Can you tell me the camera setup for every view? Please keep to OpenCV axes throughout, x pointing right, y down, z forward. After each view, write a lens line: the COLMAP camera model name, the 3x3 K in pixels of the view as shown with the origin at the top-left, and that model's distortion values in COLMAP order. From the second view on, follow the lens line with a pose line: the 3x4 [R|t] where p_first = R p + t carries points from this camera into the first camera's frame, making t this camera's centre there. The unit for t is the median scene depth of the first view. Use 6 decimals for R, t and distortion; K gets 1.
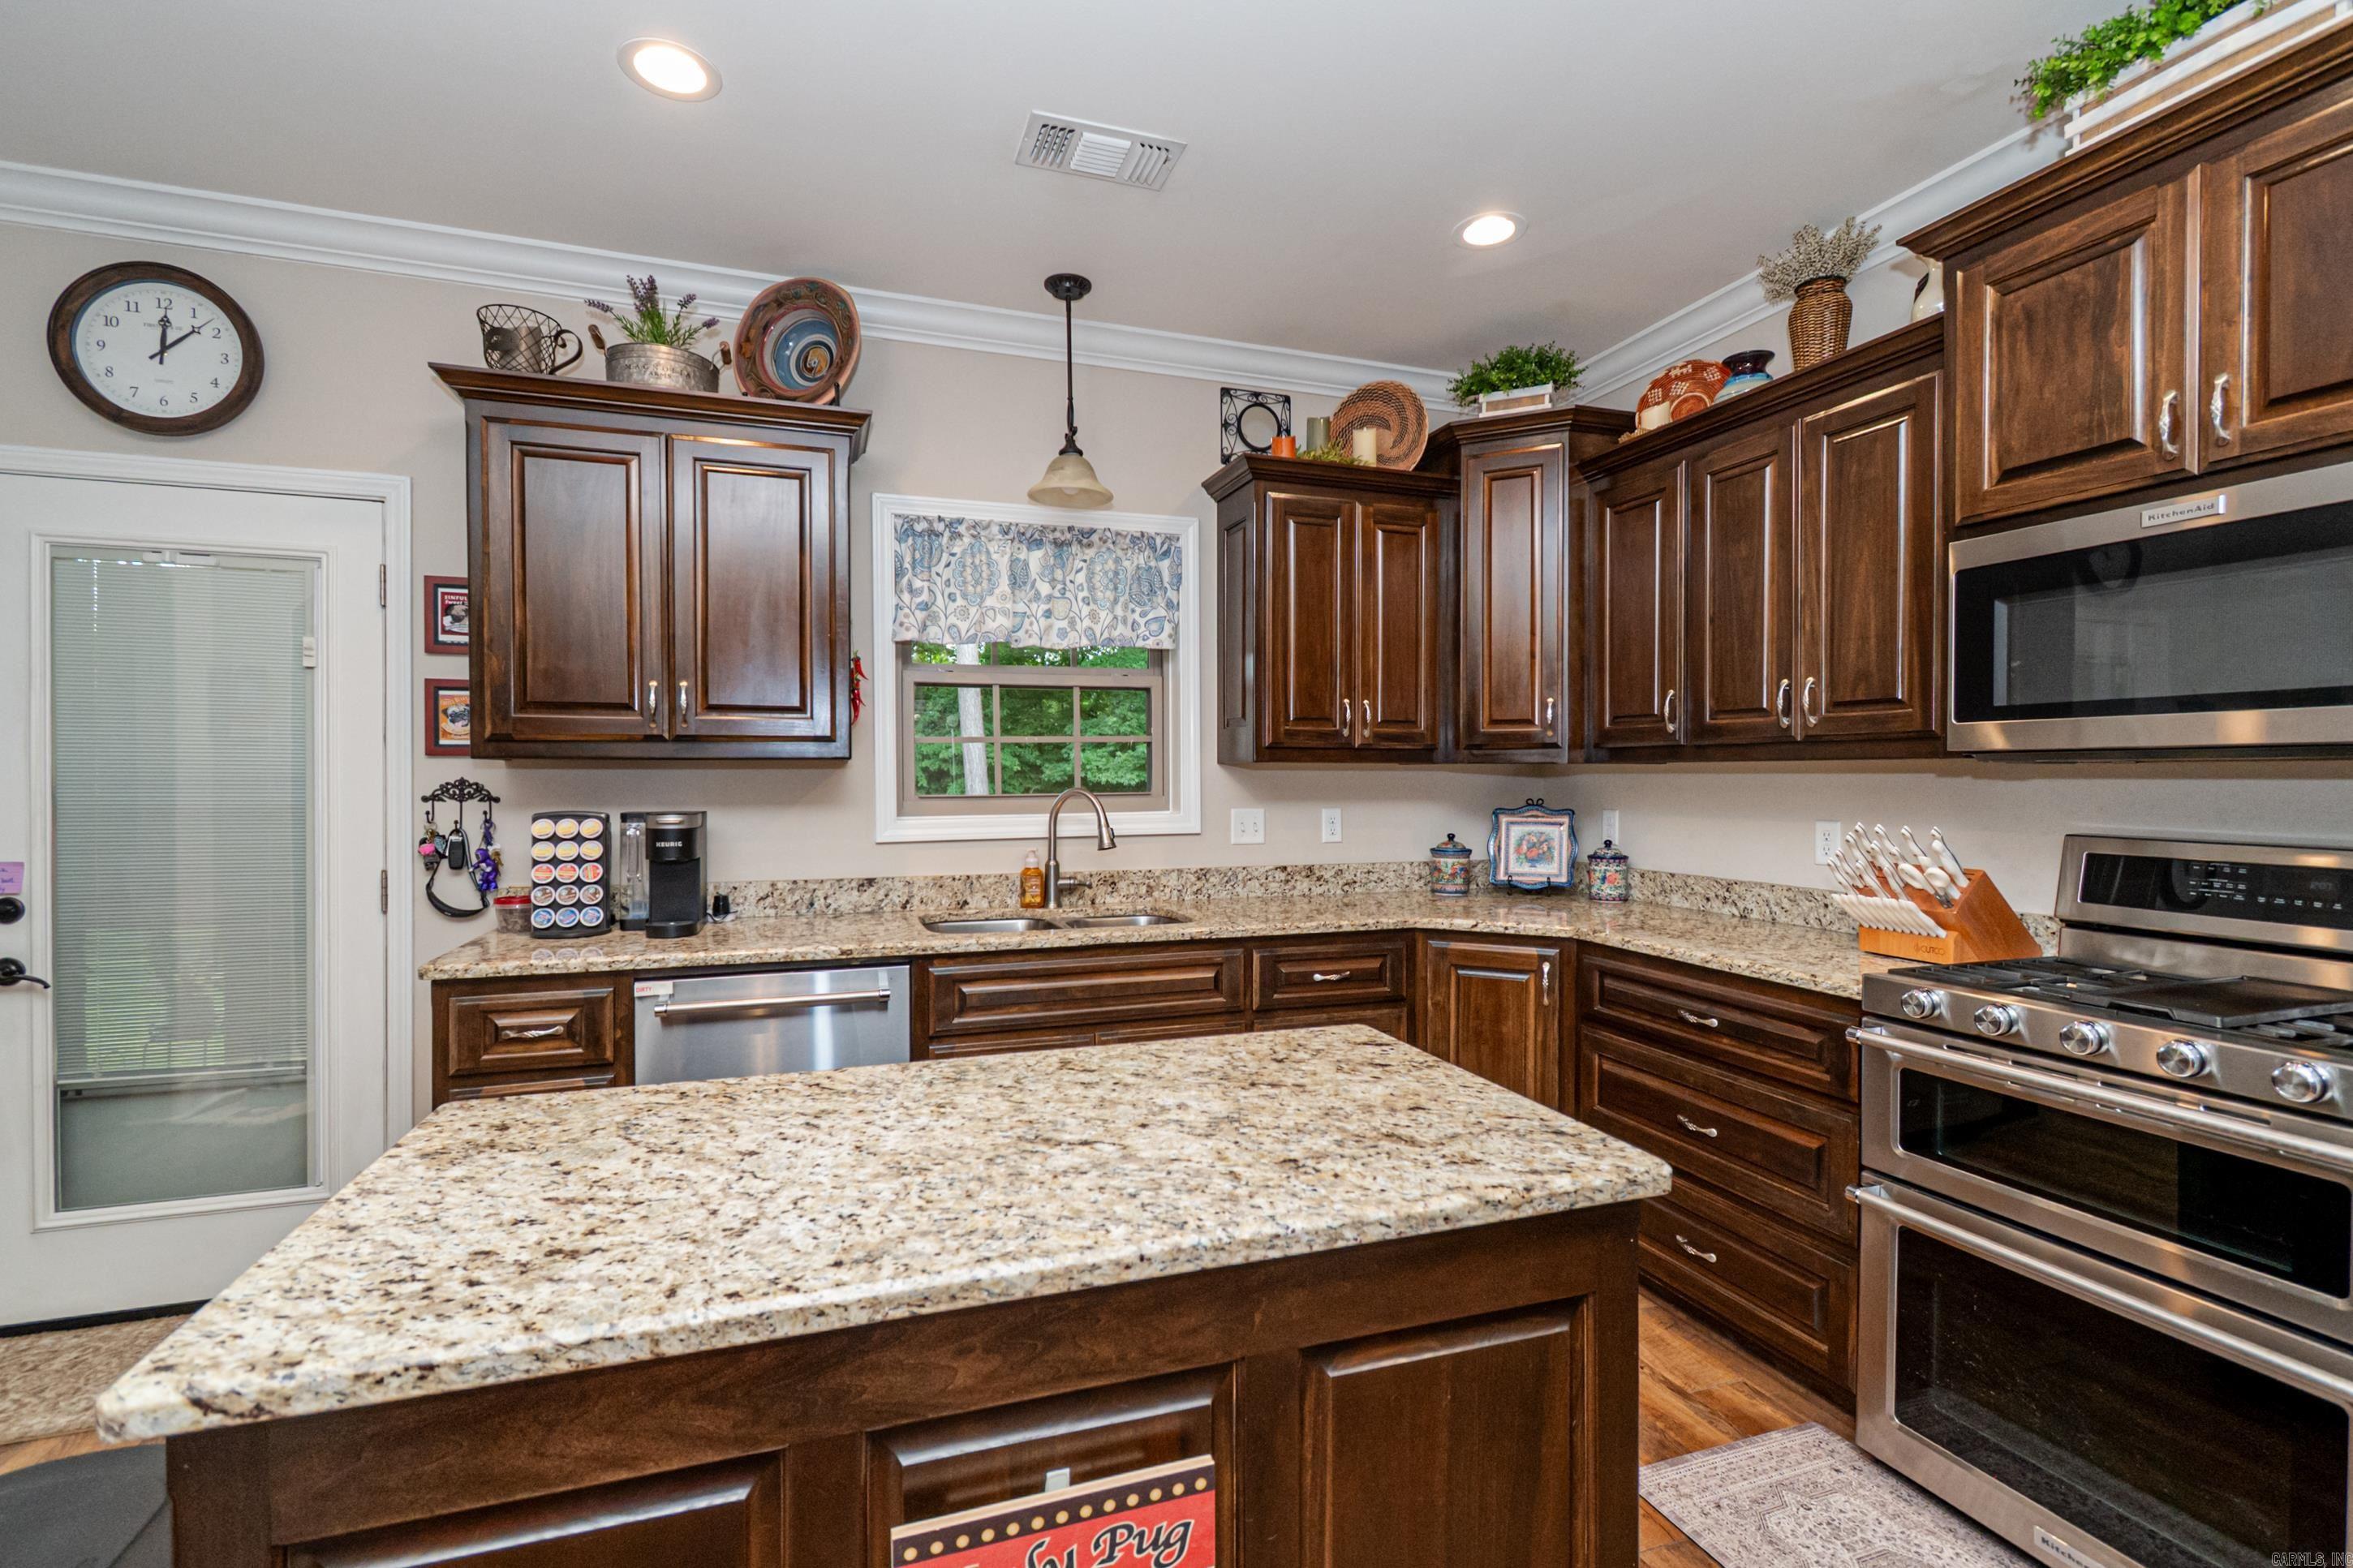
lens RADIAL K [[1050.6, 0, 1179.1], [0, 1050.6, 786.2], [0, 0, 1]] dist [0.002226, -0.000556]
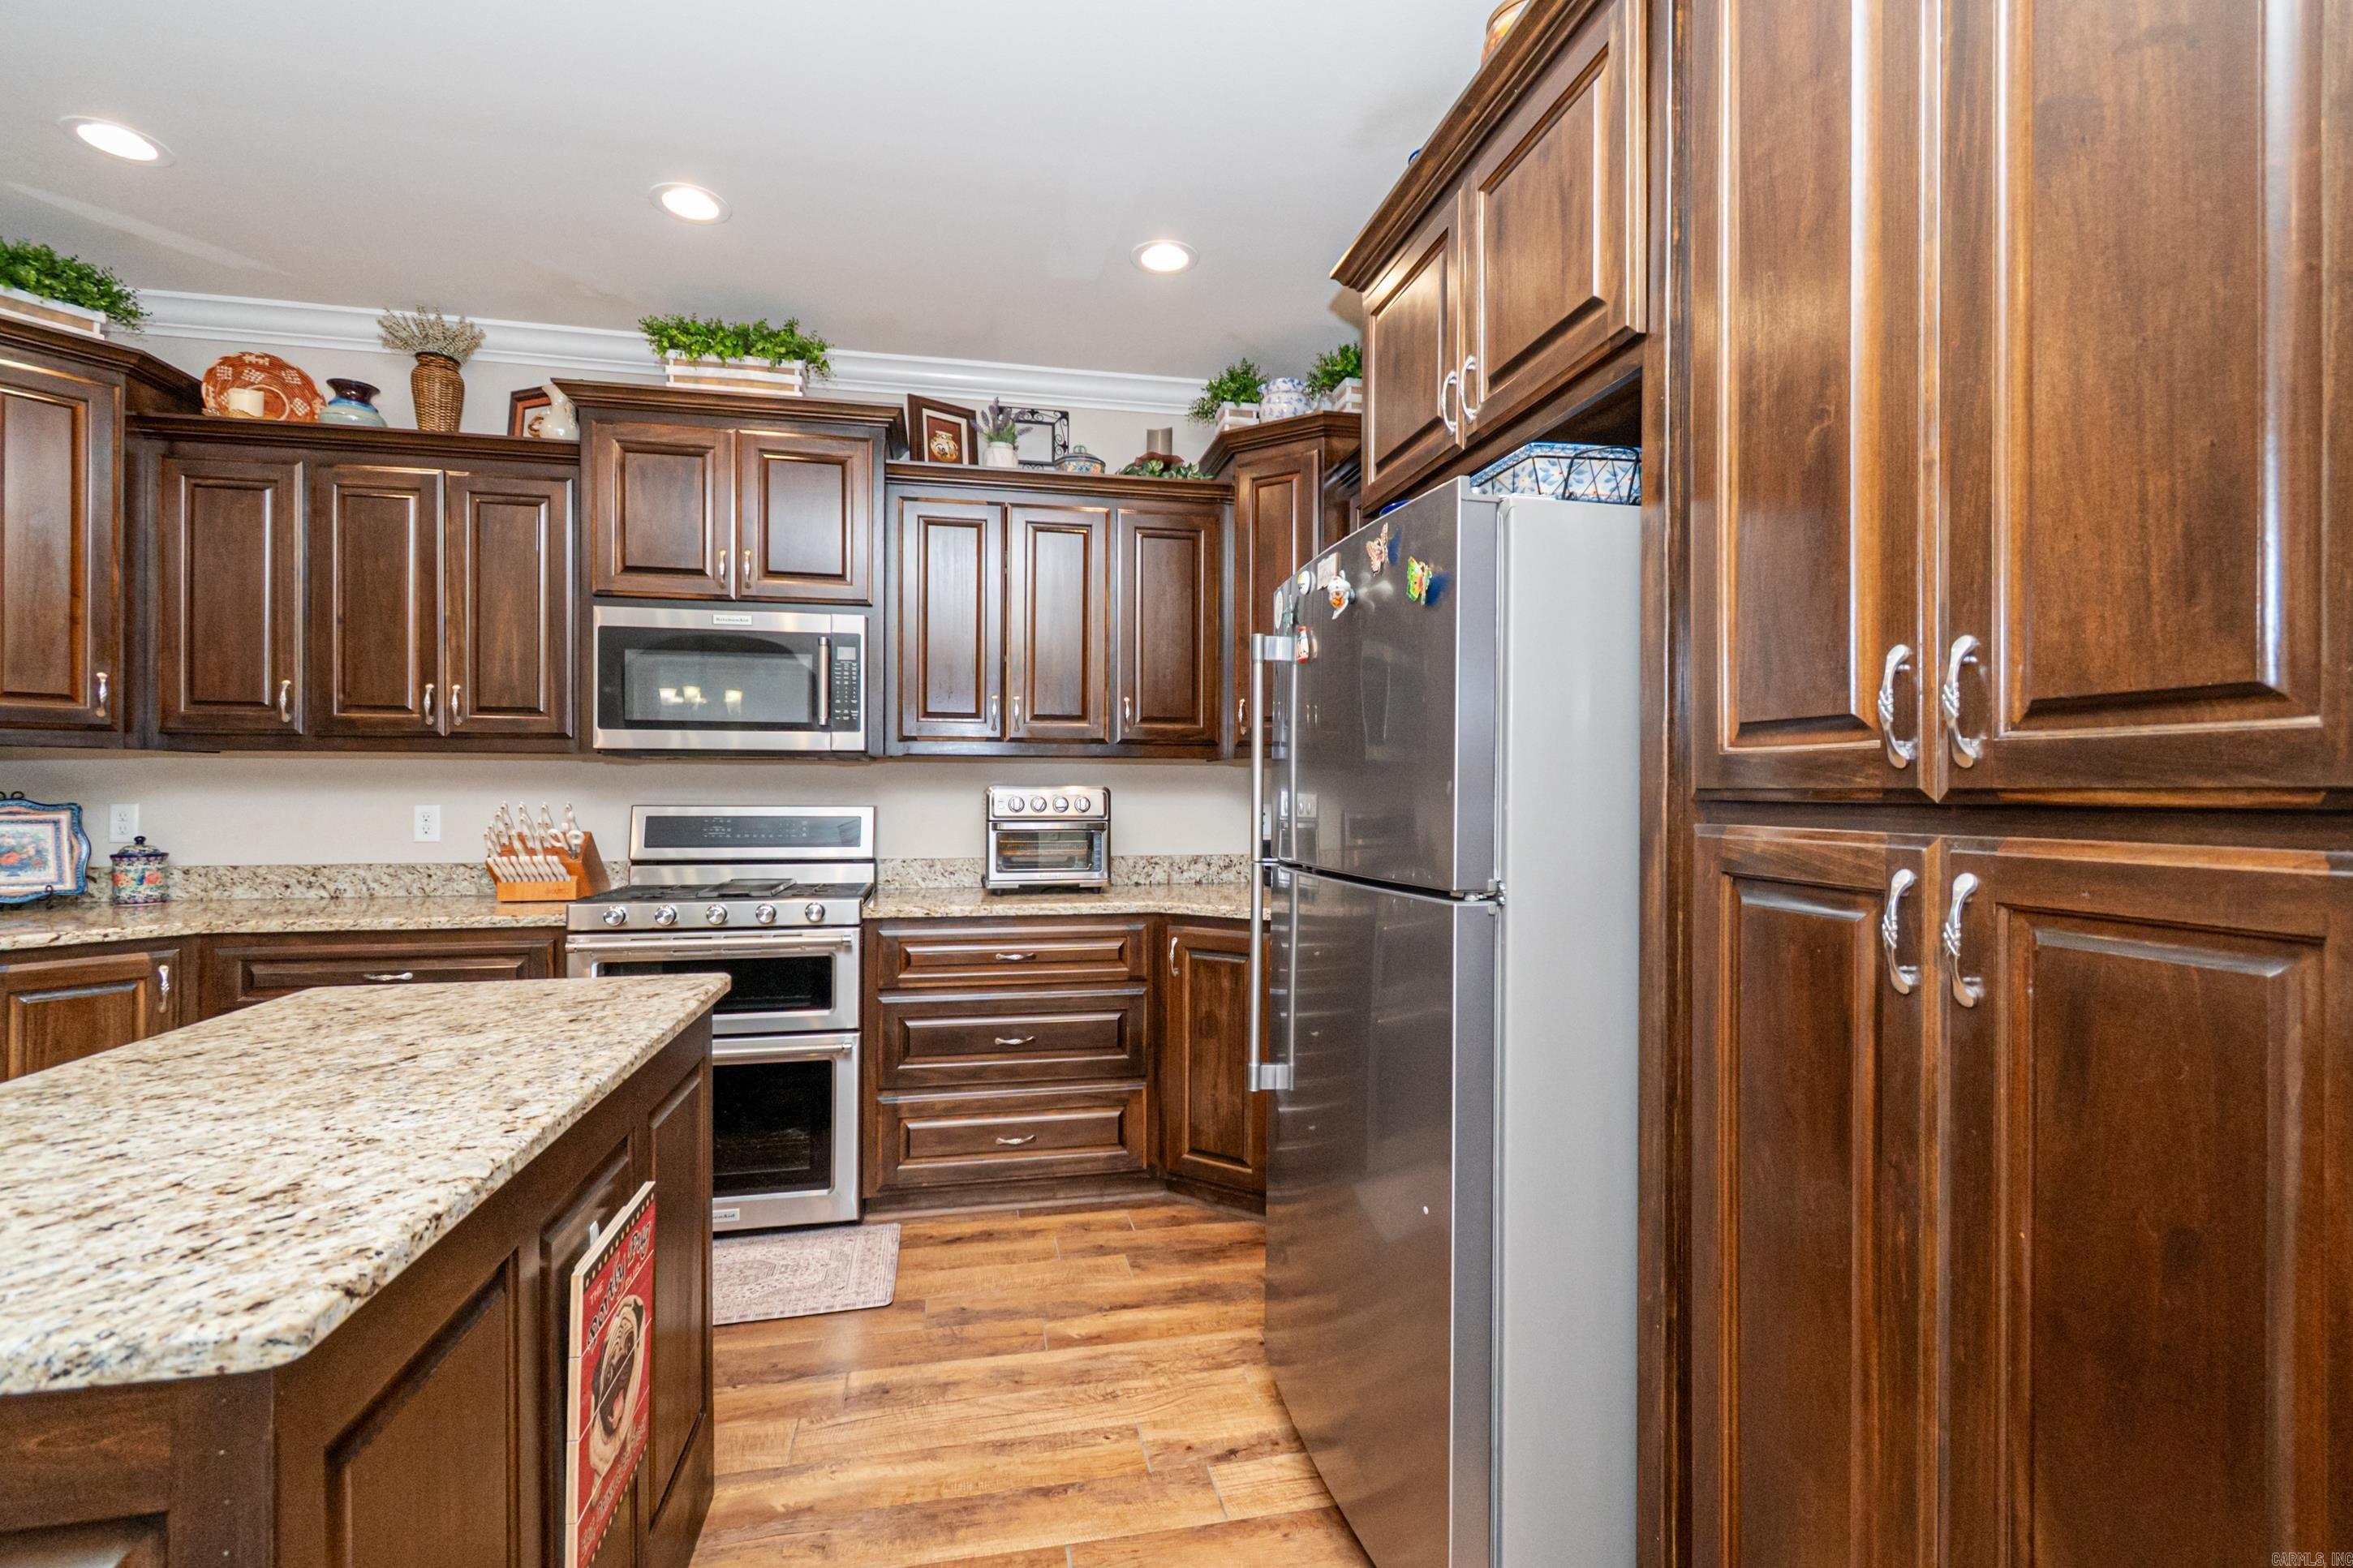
lens RADIAL K [[1050.6, 0, 1179.1], [0, 1050.6, 786.2], [0, 0, 1]] dist [0.002226, -0.000556]
pose [[0.126666, 0.001325, 0.991945, -0.741043], [0.007991, 0.999965, -0.002357, 0.035444], [-0.991913, 0.008225, 0.126651, 0.014647]]
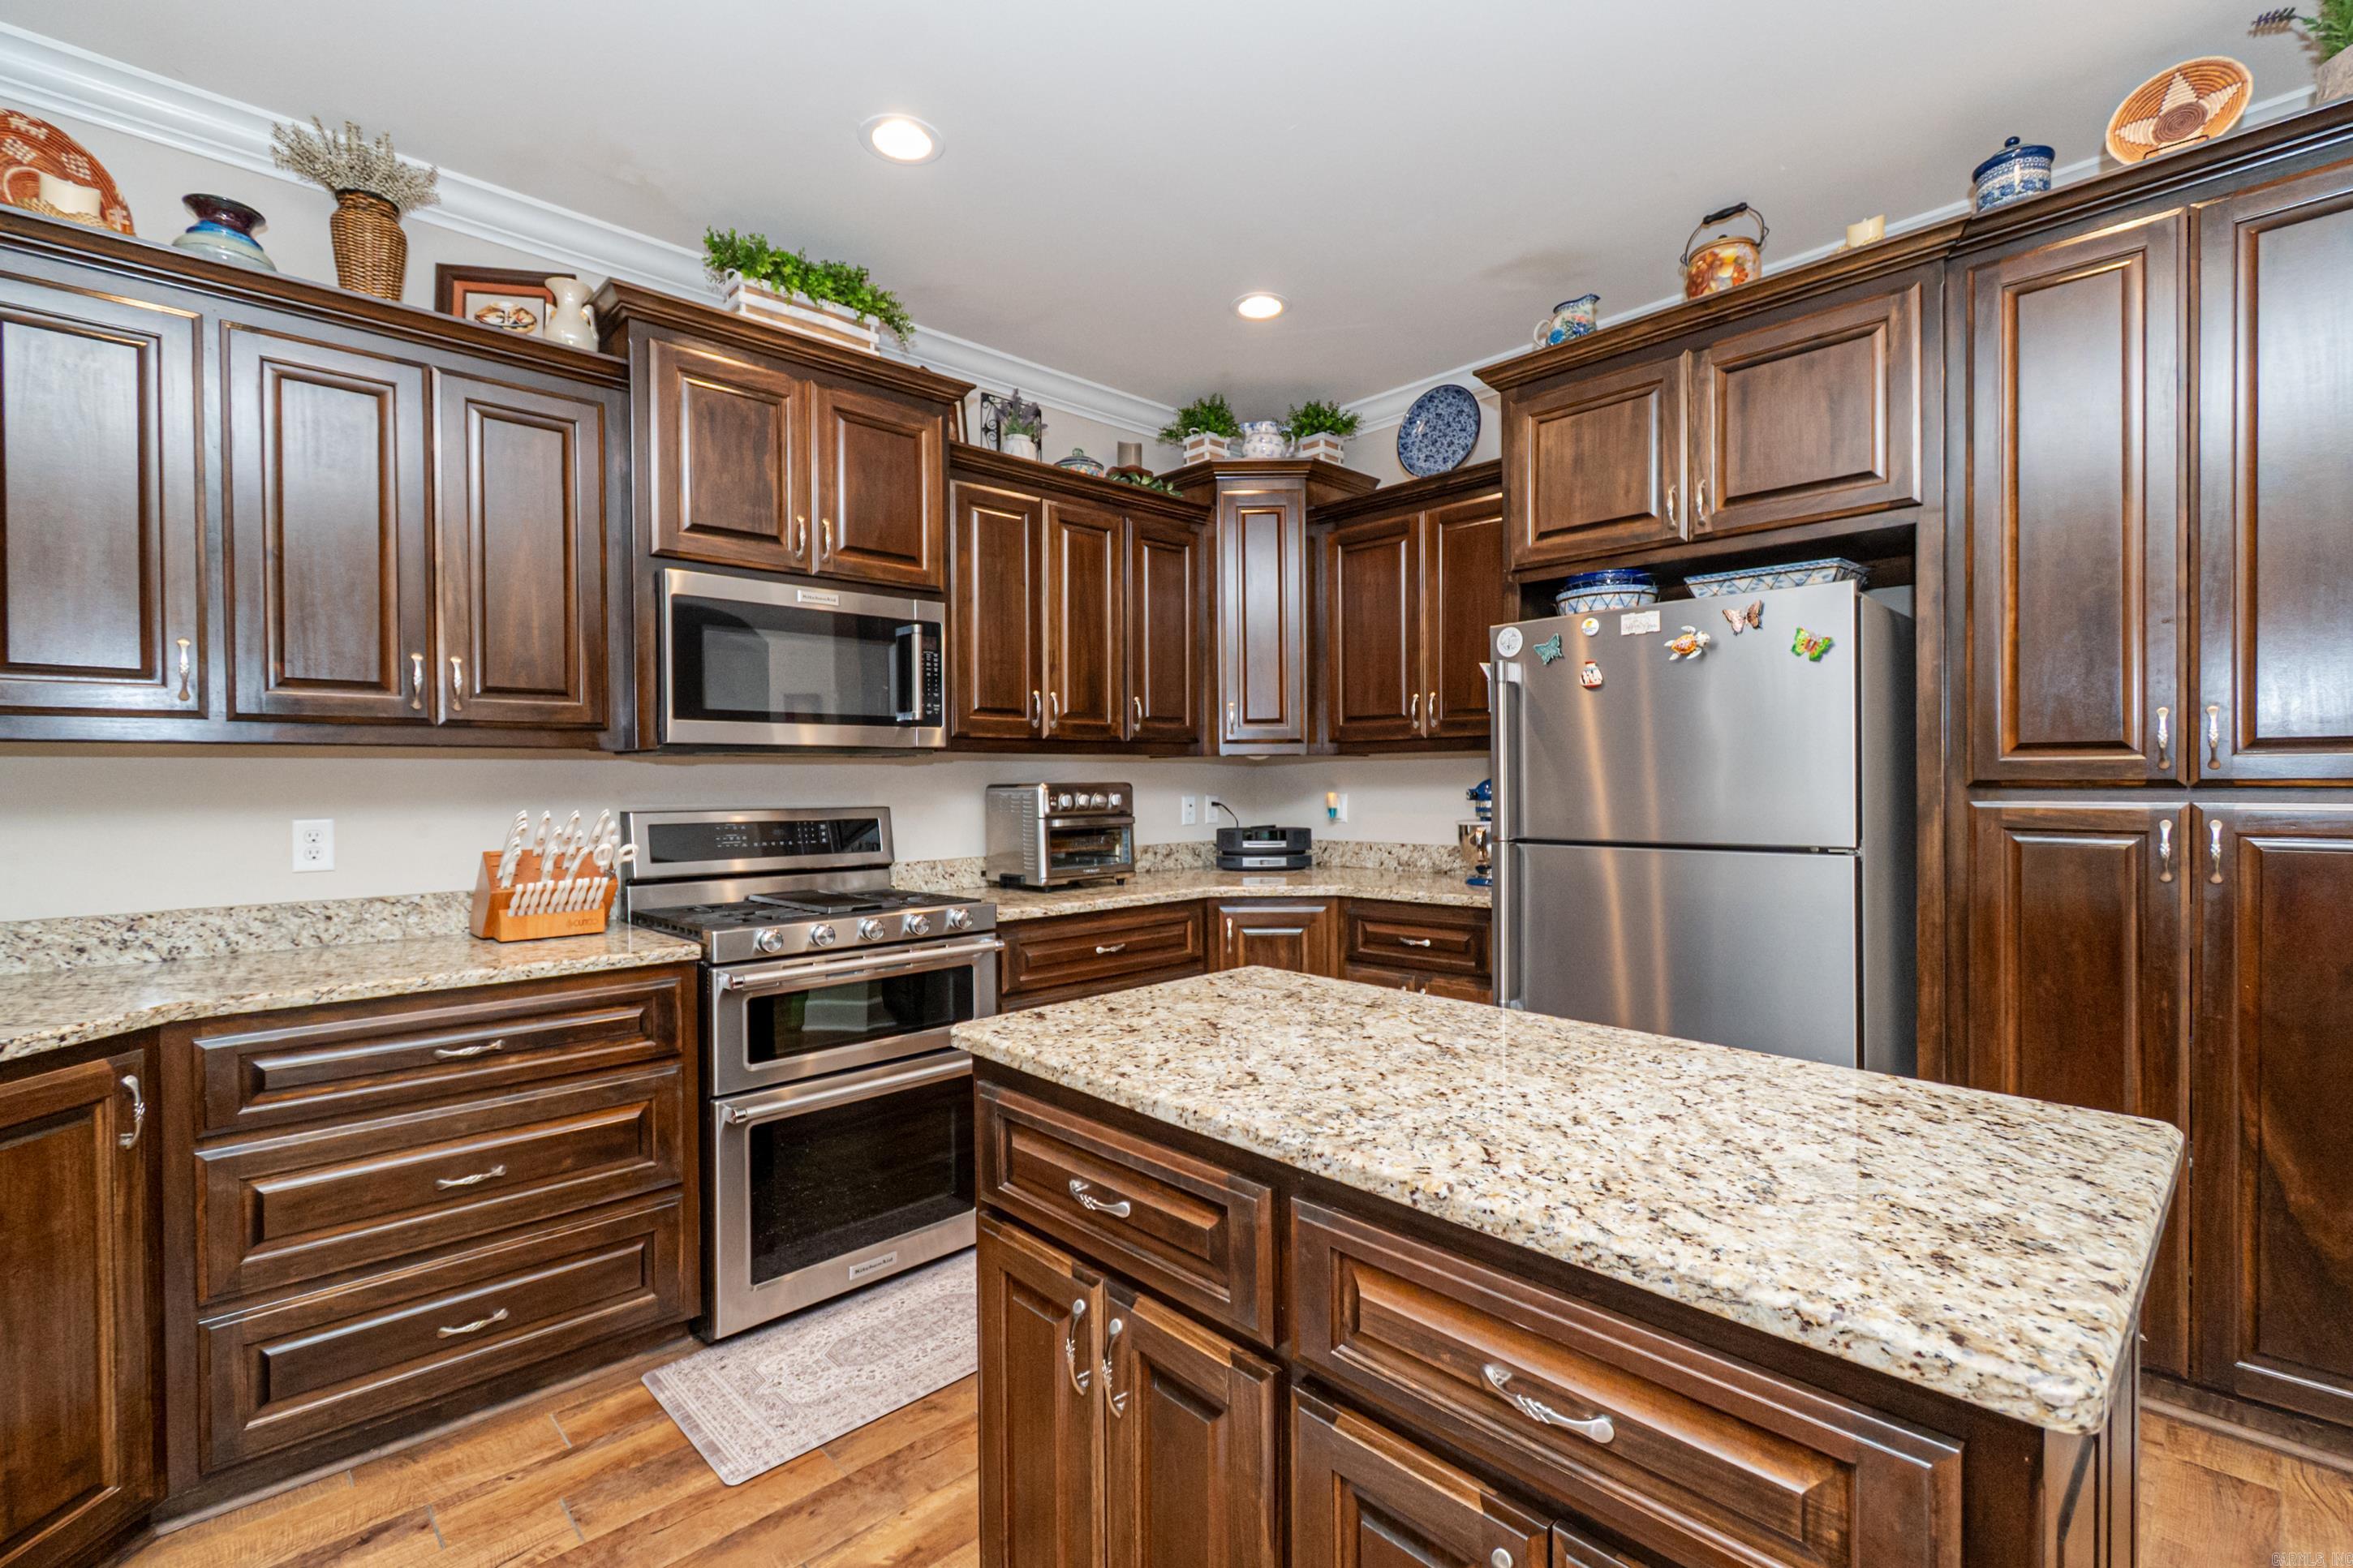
lens RADIAL K [[1044.1, 0, 1180.5], [0, 1044.1, 785.2], [0, 0, 1]] dist [0.010522, -0.006855]
pose [[-0.413800, -0.005382, 0.910352, -0.718503], [0.016531, 0.999773, 0.013425, 0.009988], [-0.910218, 0.020605, -0.413618, 1.171494]]
